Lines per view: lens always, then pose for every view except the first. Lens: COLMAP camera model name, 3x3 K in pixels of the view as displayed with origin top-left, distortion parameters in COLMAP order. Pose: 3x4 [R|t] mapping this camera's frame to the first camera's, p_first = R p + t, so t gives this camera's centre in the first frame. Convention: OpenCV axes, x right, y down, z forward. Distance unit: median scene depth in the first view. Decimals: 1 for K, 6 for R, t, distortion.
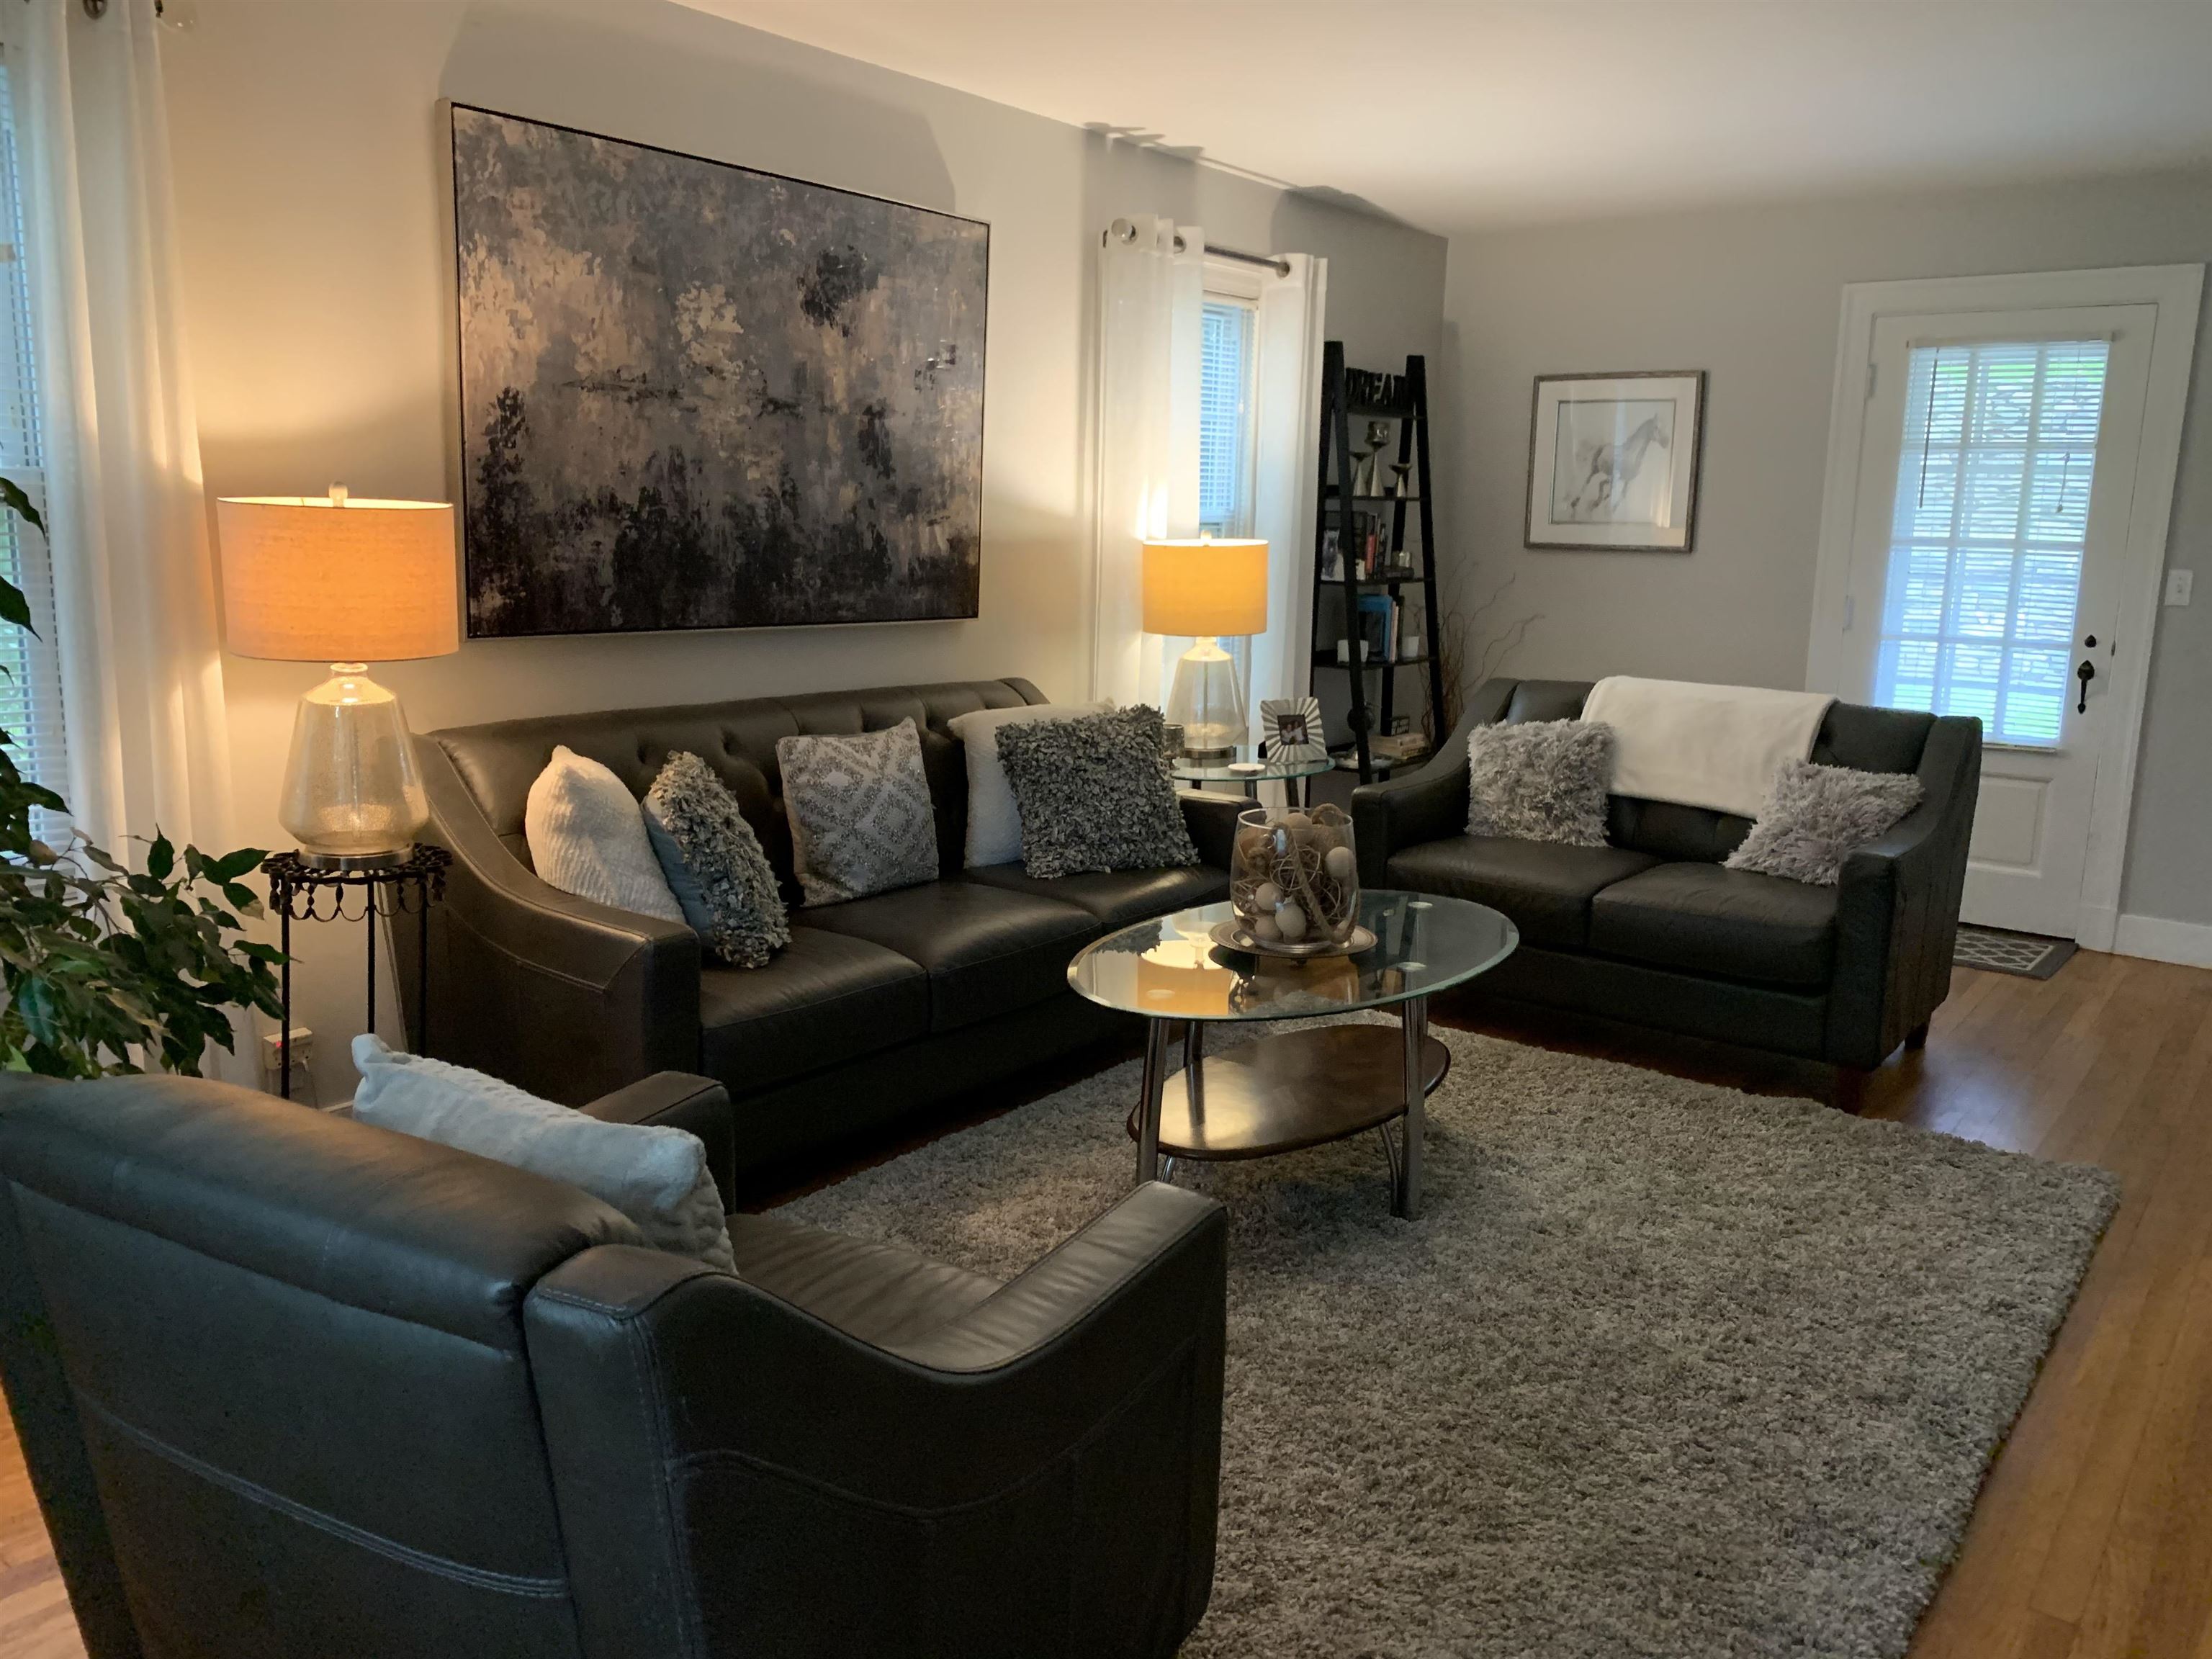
lens RADIAL K [[1684.8, 0, 1097.3], [0, 1684.8, 840.9], [0, 0, 1]] dist [0.069685, -0.103279]
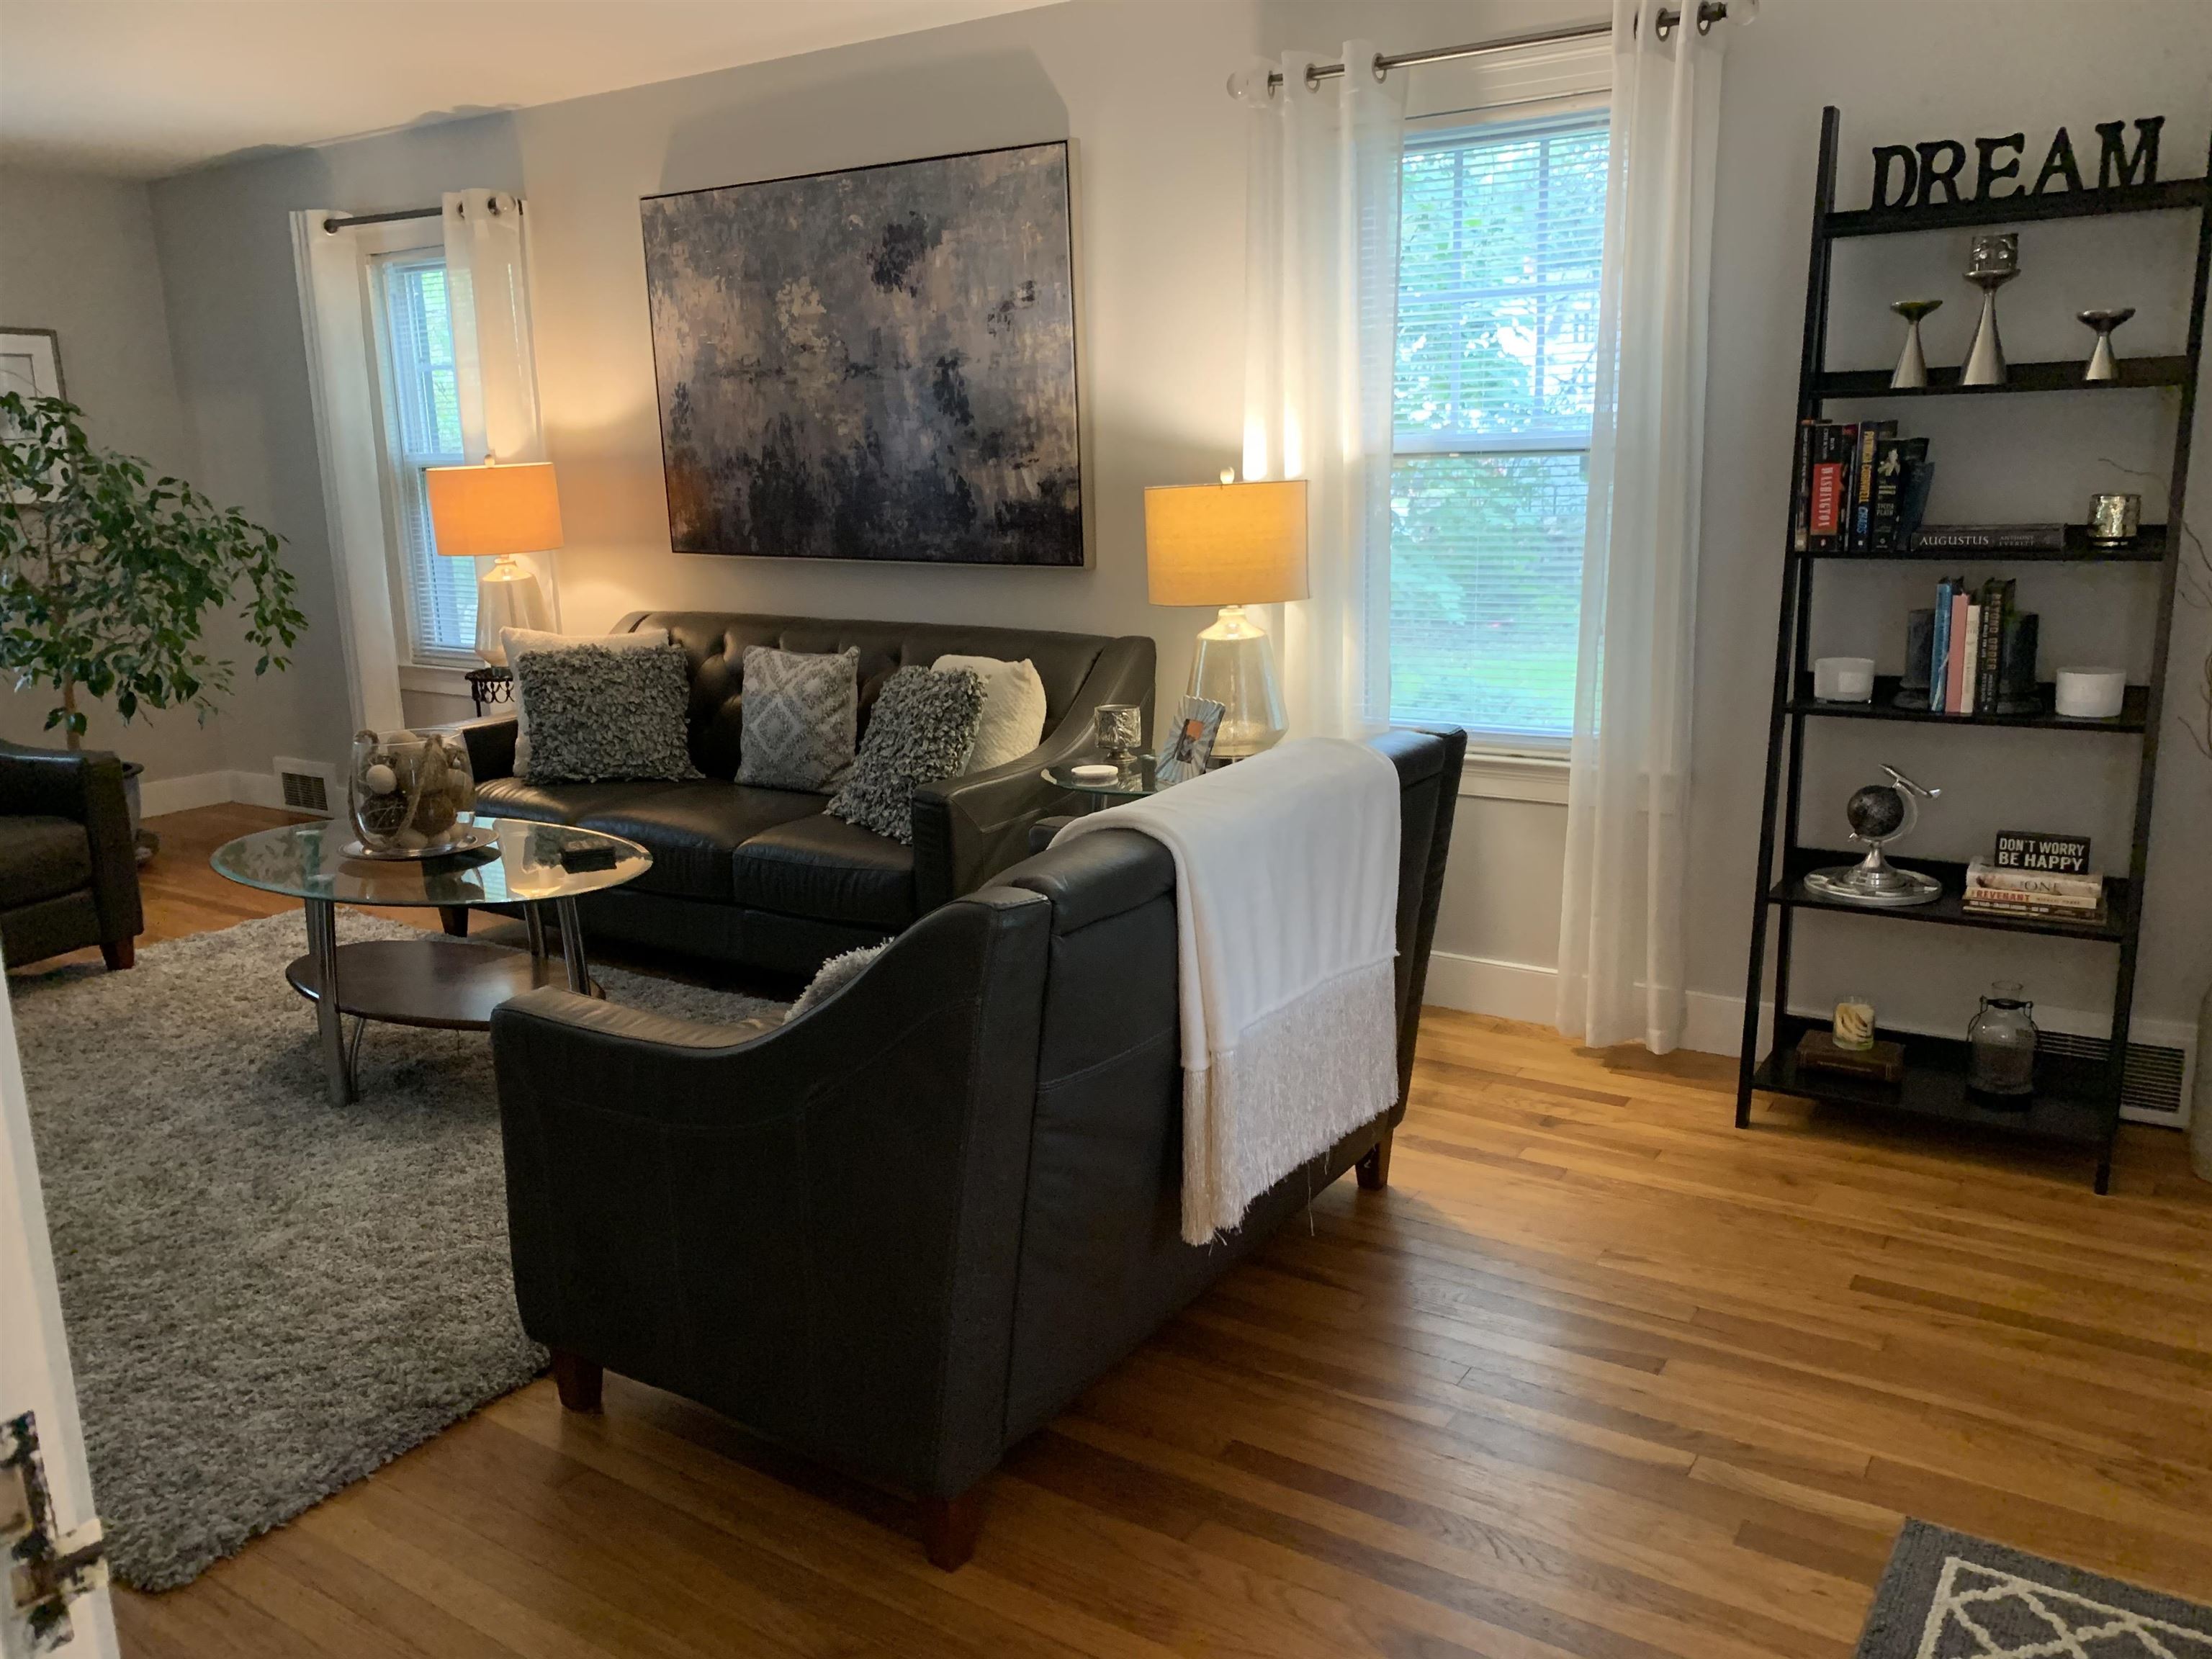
lens RADIAL K [[1684.8, 0, 1097.3], [0, 1684.8, 840.9], [0, 0, 1]] dist [0.069685, -0.103279]
pose [[0.093454, 0.201129, -0.975097, 1.030764], [-0.167038, 0.968668, 0.183795, -0.184486], [0.981512, 0.145702, 0.124122, 1.065470]]
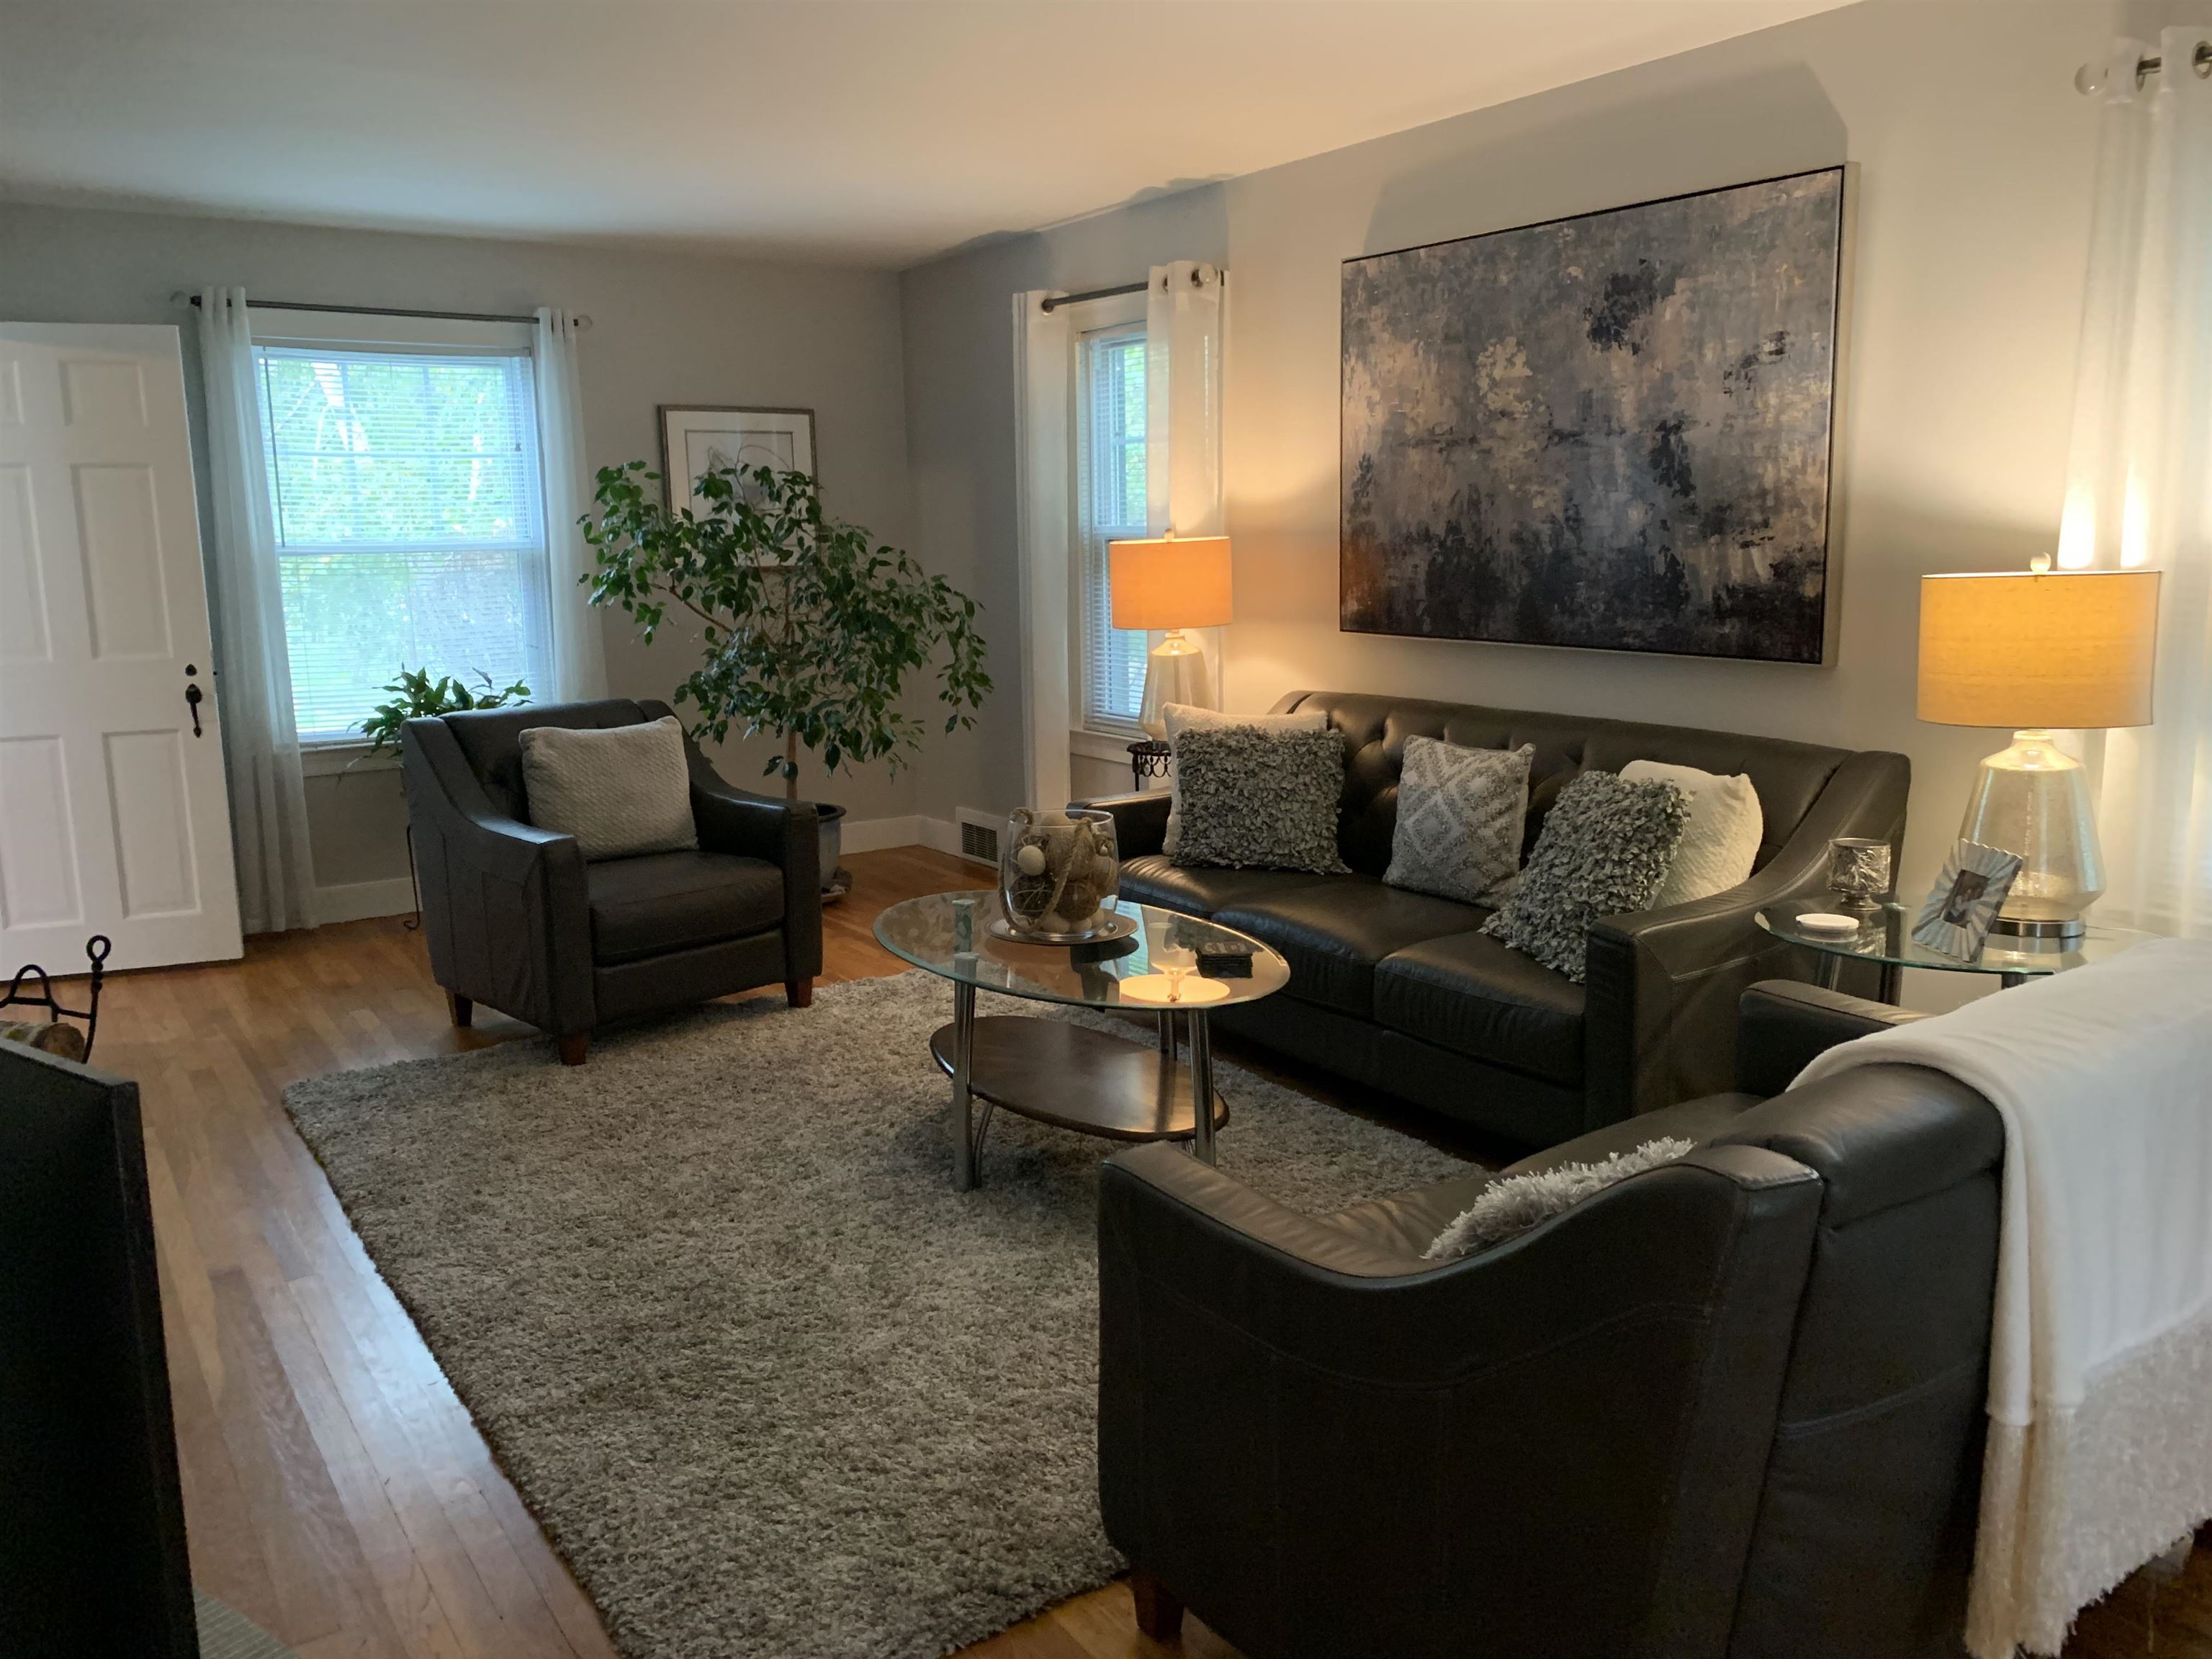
lens RADIAL K [[1684.8, 0, 1097.3], [0, 1684.8, 840.9], [0, 0, 1]] dist [0.069685, -0.103279]
pose [[-0.285601, 0.158789, -0.945102, 0.925349], [-0.175538, 0.960826, 0.214477, -0.191217], [0.942135, 0.227156, -0.246539, 1.045954]]
